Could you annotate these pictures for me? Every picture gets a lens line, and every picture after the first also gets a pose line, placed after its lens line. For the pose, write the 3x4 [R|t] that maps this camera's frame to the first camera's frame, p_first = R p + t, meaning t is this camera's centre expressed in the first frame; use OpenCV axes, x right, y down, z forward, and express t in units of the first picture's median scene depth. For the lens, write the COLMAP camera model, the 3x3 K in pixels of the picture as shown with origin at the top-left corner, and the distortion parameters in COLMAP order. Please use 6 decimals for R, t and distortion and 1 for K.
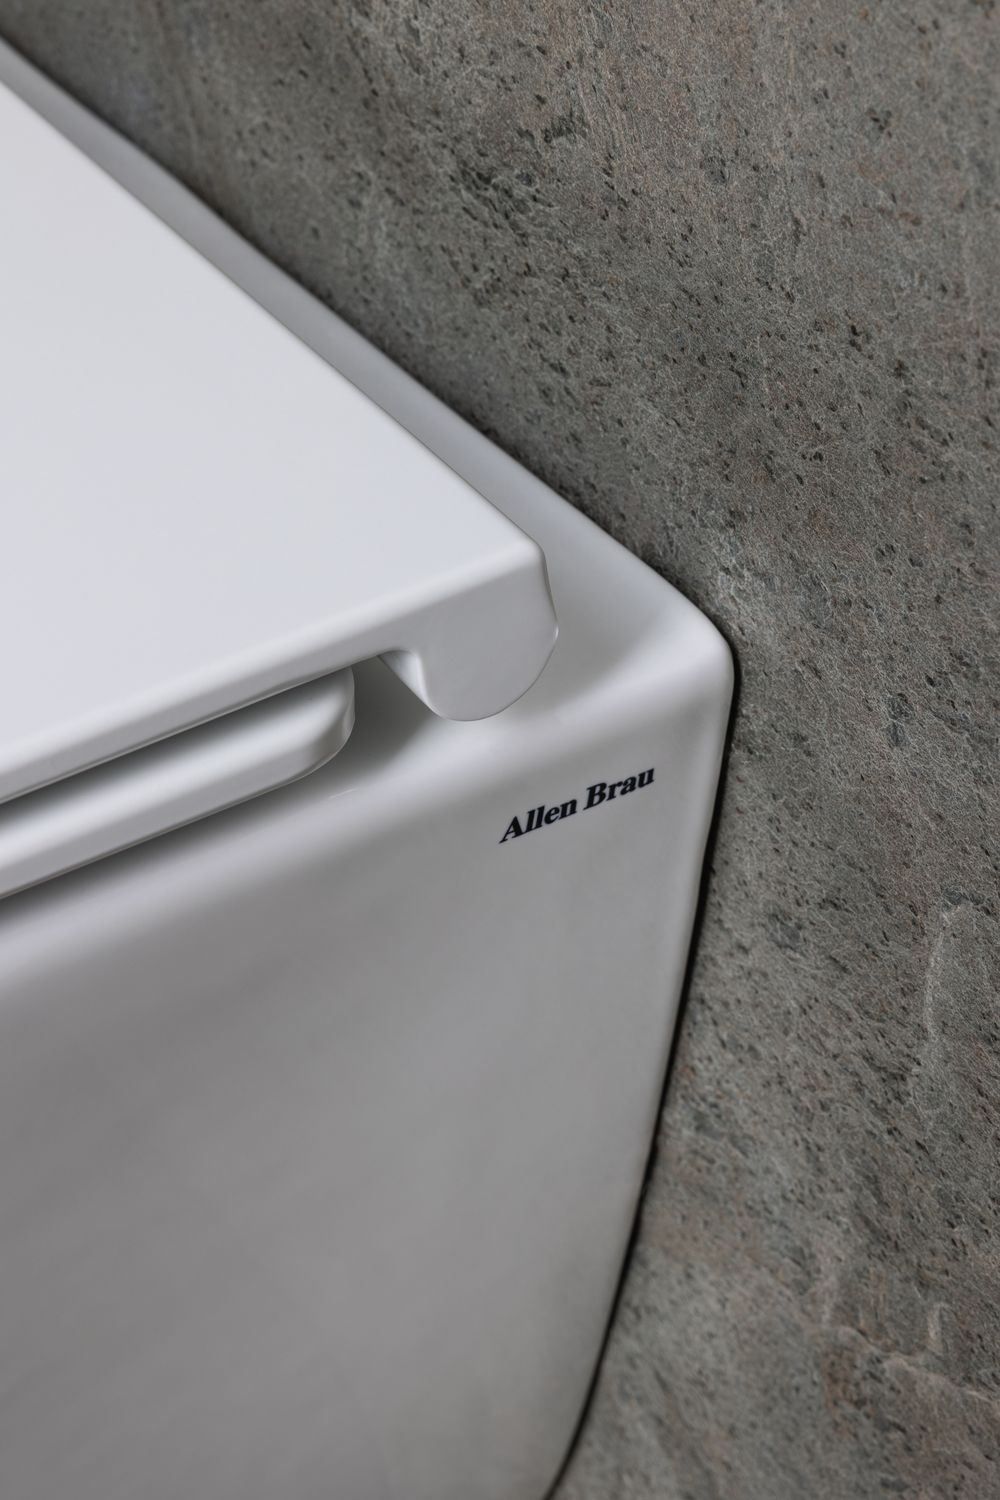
lens RADIAL K [[2951.8, 0, 500.0], [0, 2951.8, 750.0], [0, 0, 1]] dist [0.056793, -0.278426]
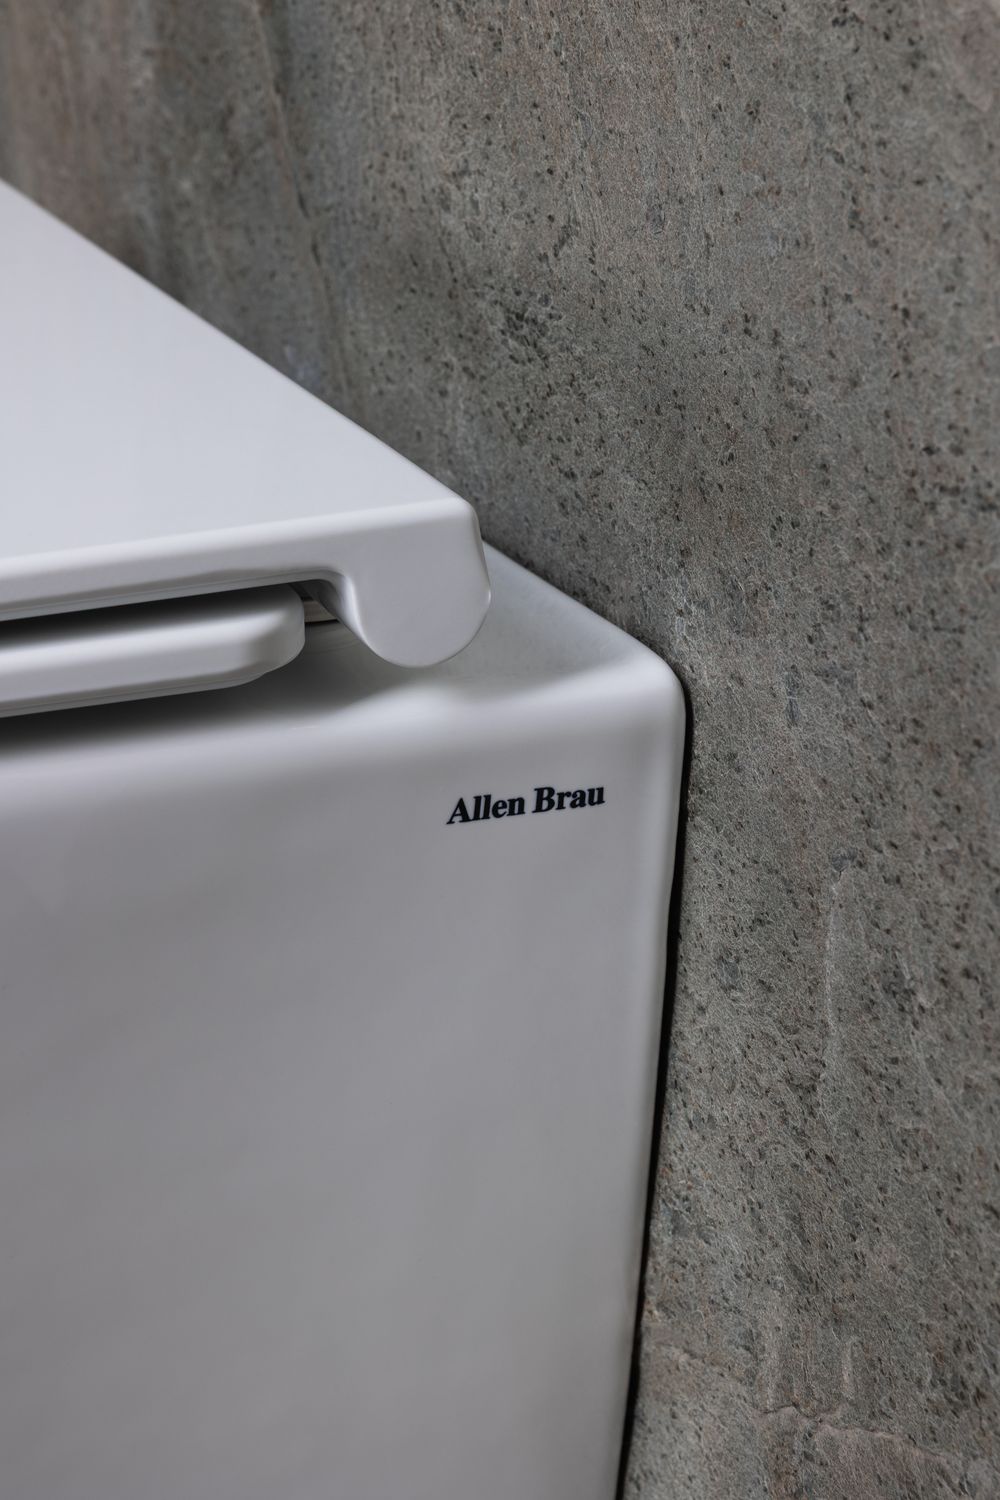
lens RADIAL K [[2951.8, 0, 500.0], [0, 2951.8, 750.0], [0, 0, 1]] dist [0.056793, -0.278426]
pose [[0.981377, 0.051710, -0.185003, 0.213678], [-0.106646, 0.947696, -0.300832, 0.322445], [0.159771, 0.314959, 0.935561, -0.031568]]
